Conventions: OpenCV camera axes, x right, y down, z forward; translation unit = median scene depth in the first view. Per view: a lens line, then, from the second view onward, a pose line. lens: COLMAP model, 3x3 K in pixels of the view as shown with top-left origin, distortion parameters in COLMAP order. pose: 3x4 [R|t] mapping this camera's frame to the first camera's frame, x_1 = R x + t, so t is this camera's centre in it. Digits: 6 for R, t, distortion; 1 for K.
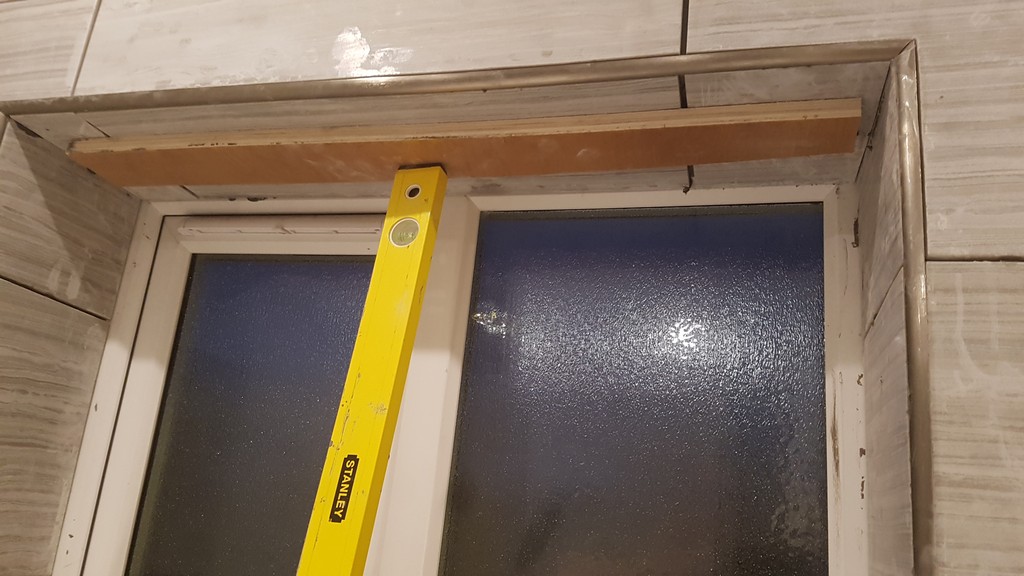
lens RADIAL K [[787.2, 0, 498.5], [0, 787.2, 339.7], [0, 0, 1]] dist [-0.010466, -0.007819]
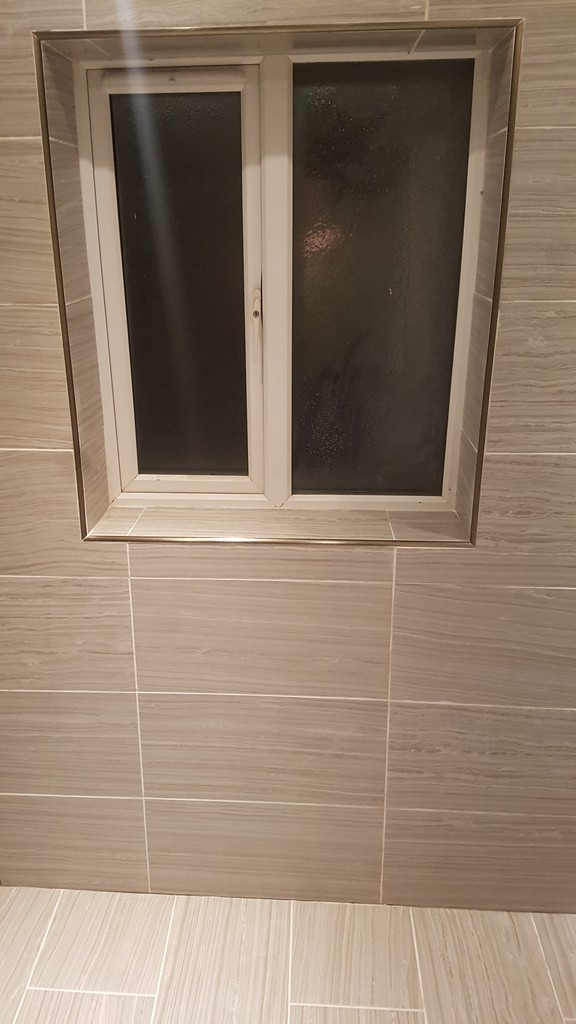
lens RADIAL K [[715.8, 0, 255.8], [0, 715.8, 463.7], [0, 0, 1]] dist [0.107306, -0.141990]
pose [[0.977116, -0.165726, 0.133342, -0.697706], [0.065647, 0.831223, 0.552049, -0.484366], [-0.202326, -0.530662, 0.823081, -1.222328]]
